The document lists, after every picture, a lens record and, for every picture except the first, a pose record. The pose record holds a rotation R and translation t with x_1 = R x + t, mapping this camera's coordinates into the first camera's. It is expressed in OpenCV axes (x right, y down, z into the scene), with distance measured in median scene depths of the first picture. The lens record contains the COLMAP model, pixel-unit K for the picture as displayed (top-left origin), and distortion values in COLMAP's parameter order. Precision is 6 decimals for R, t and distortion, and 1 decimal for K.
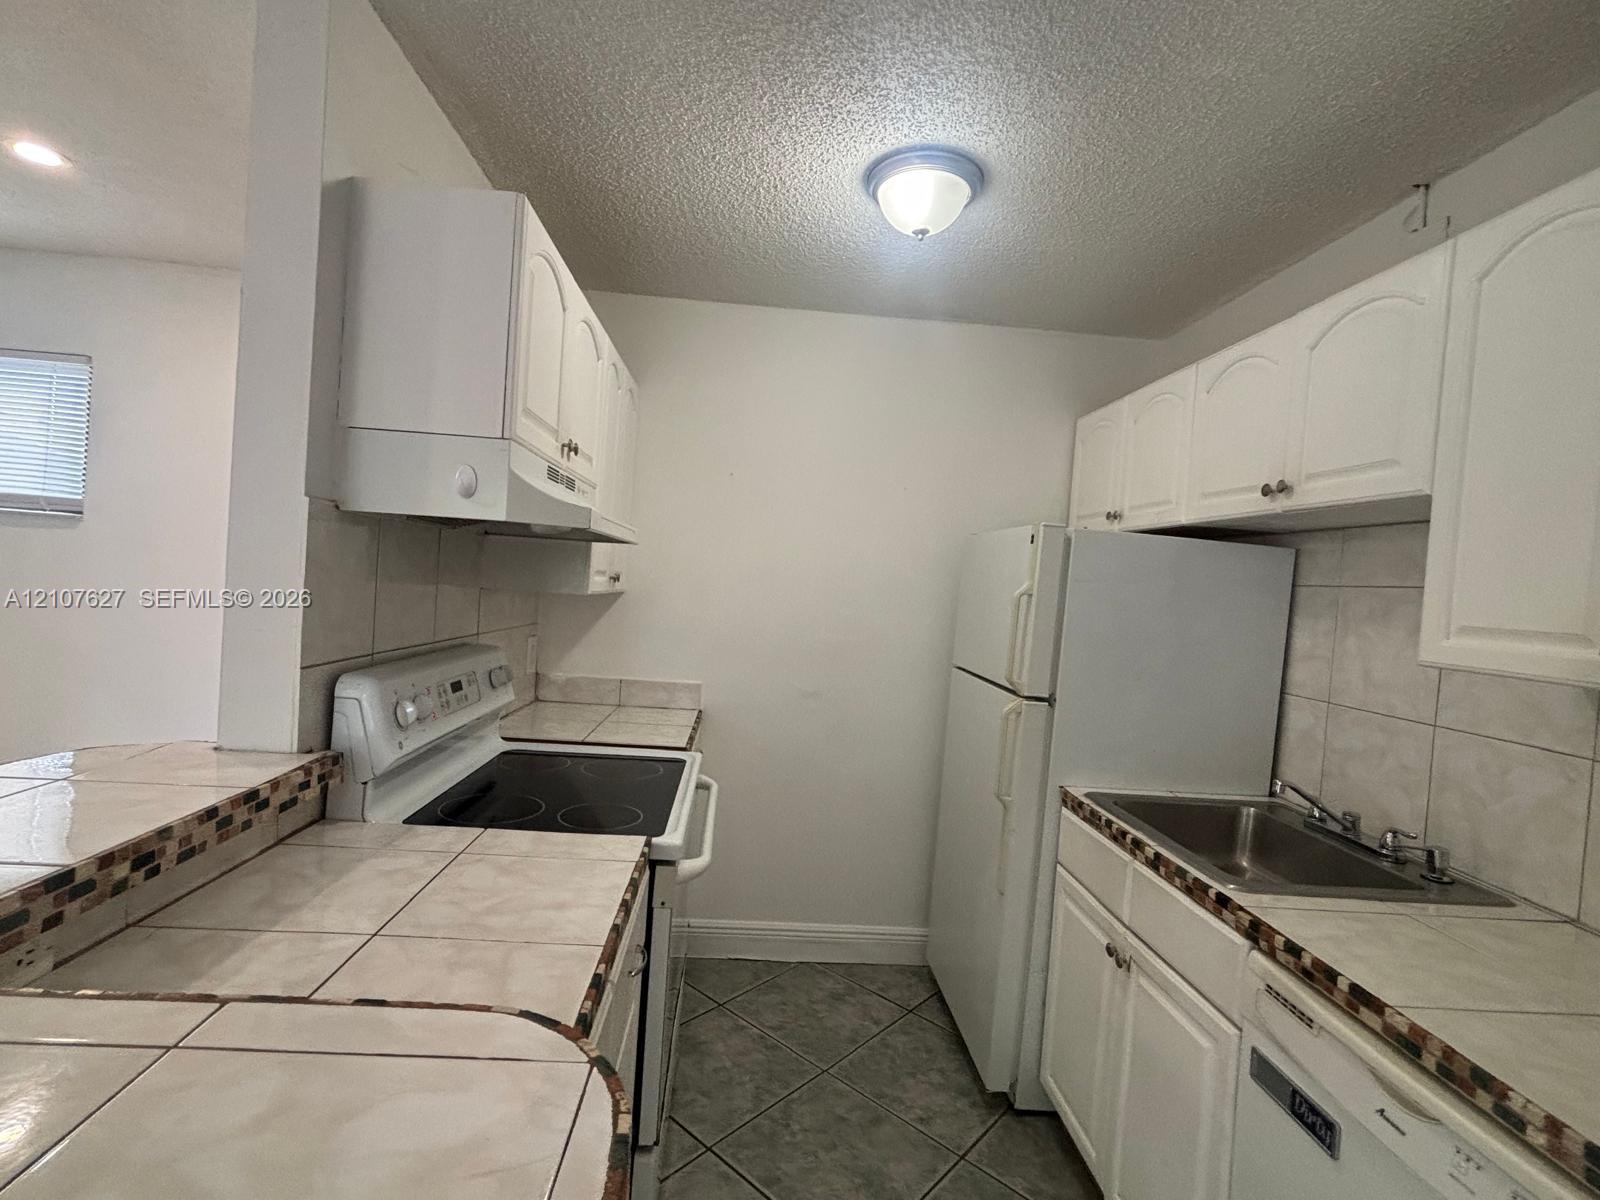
lens RADIAL K [[749.8, 0, 794.8], [0, 749.8, 603.9], [0, 0, 1]] dist [0.005079, -0.001668]
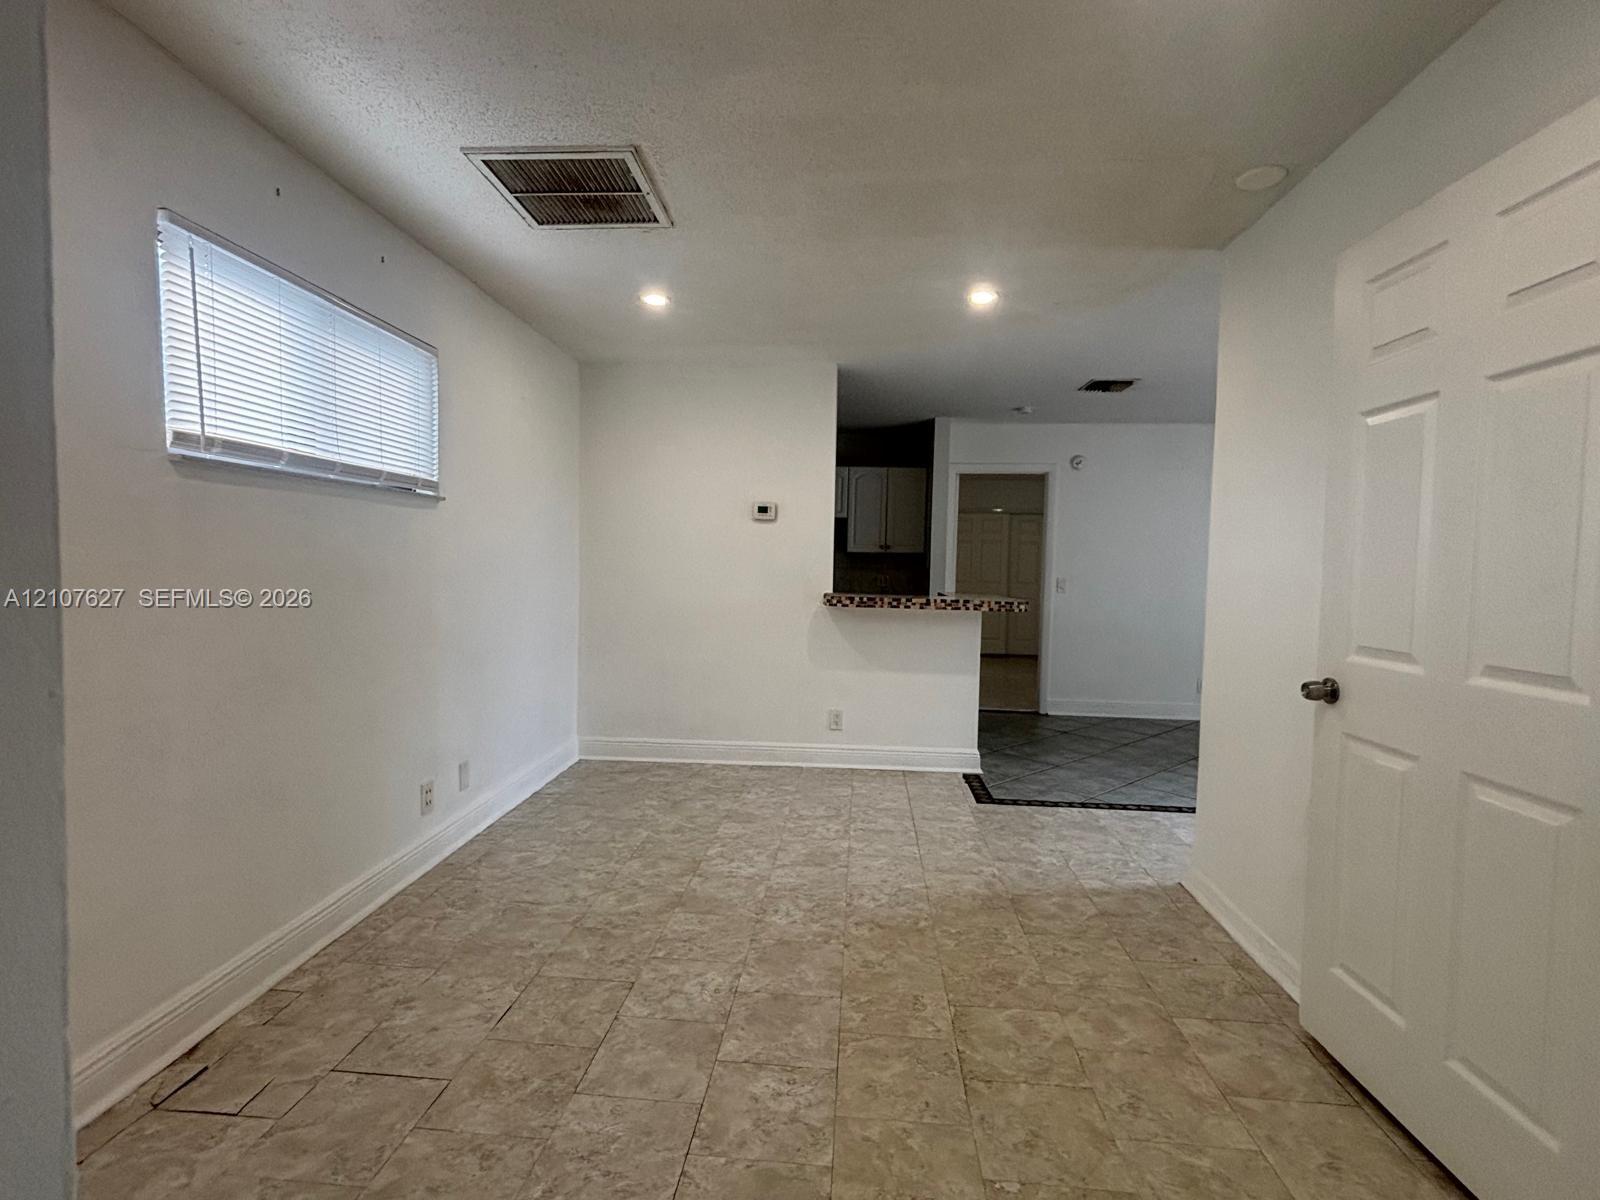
lens RADIAL K [[749.8, 0, 805.0], [0, 749.8, 599.5], [0, 0, 1]] dist [0.005079, -0.001668]
pose [[0.113053, -0.122757, 0.985977, -2.937422], [0.017712, 0.992430, 0.121529, -0.136804], [-0.993431, 0.003725, 0.114371, 0.533060]]
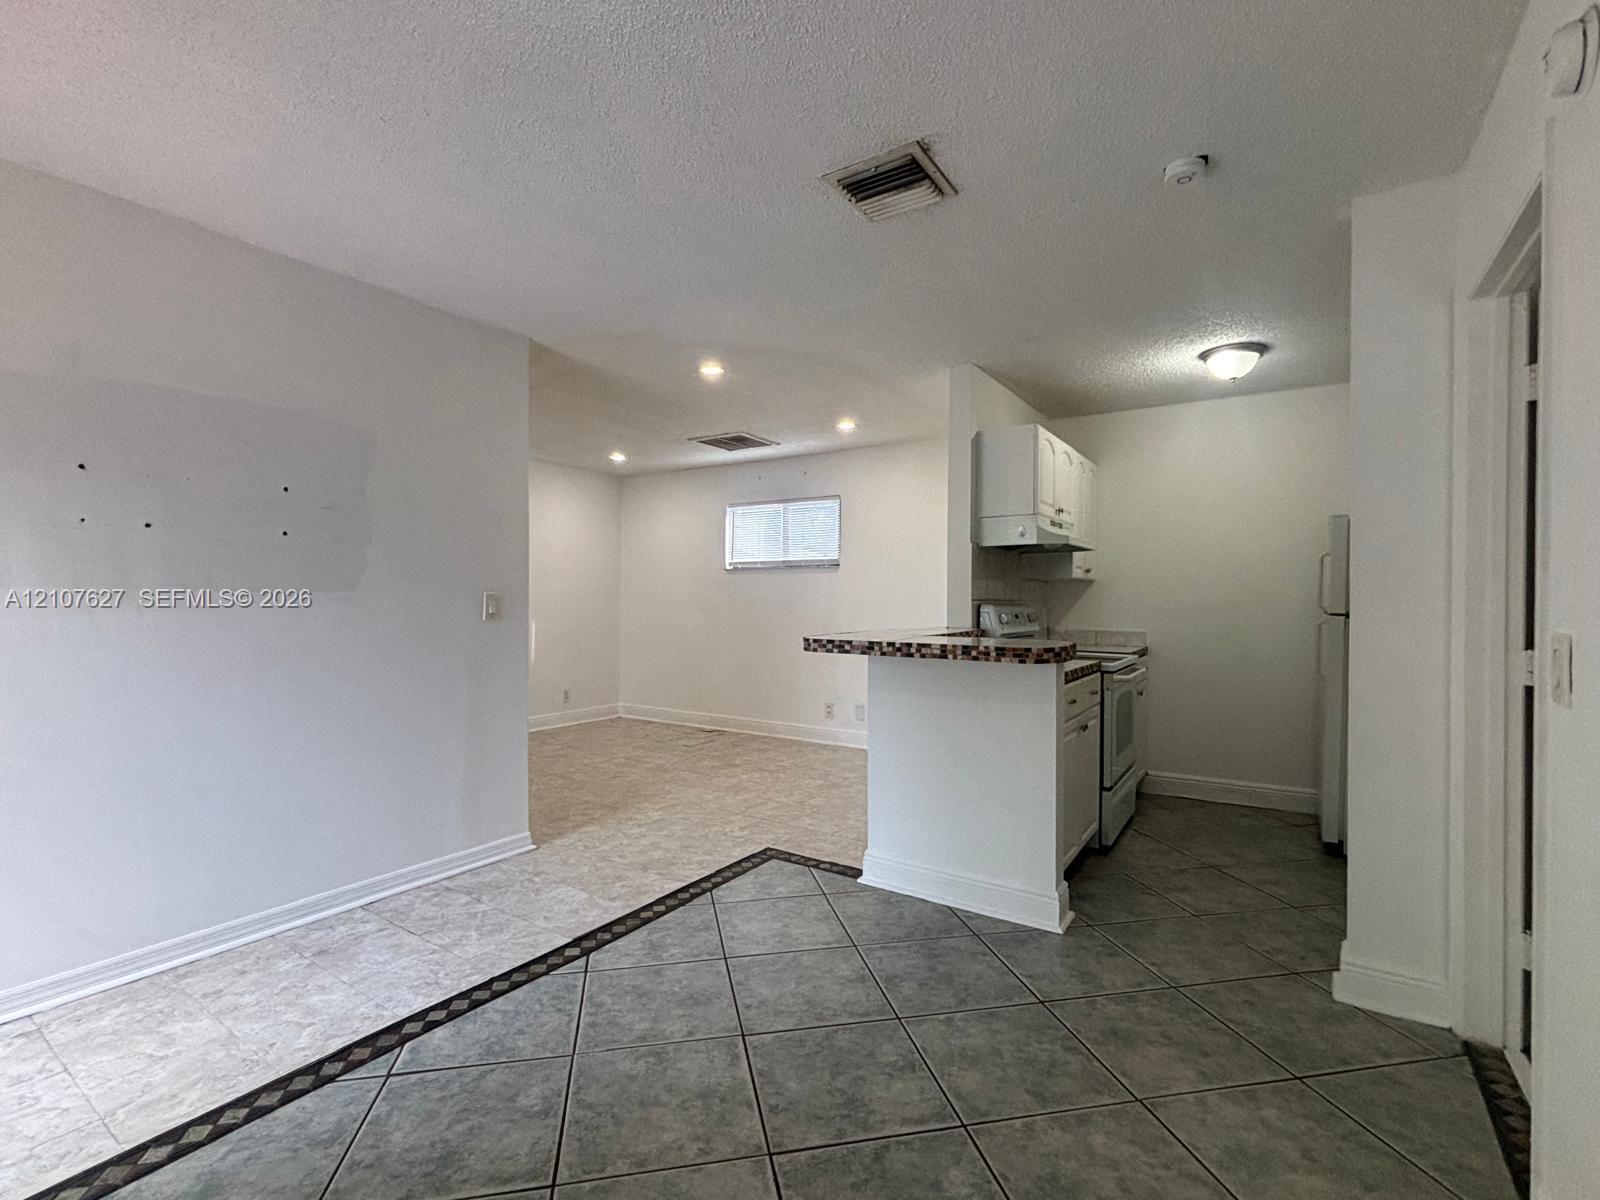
lens RADIAL K [[749.8, 0, 796.4], [0, 749.8, 600.9], [0, 0, 1]] dist [0.005079, -0.001668]
pose [[0.800644, -0.063439, -0.595773, 0.386121], [0.032192, 0.997497, -0.062953, 0.177145], [0.598275, 0.031224, 0.800682, -1.248300]]
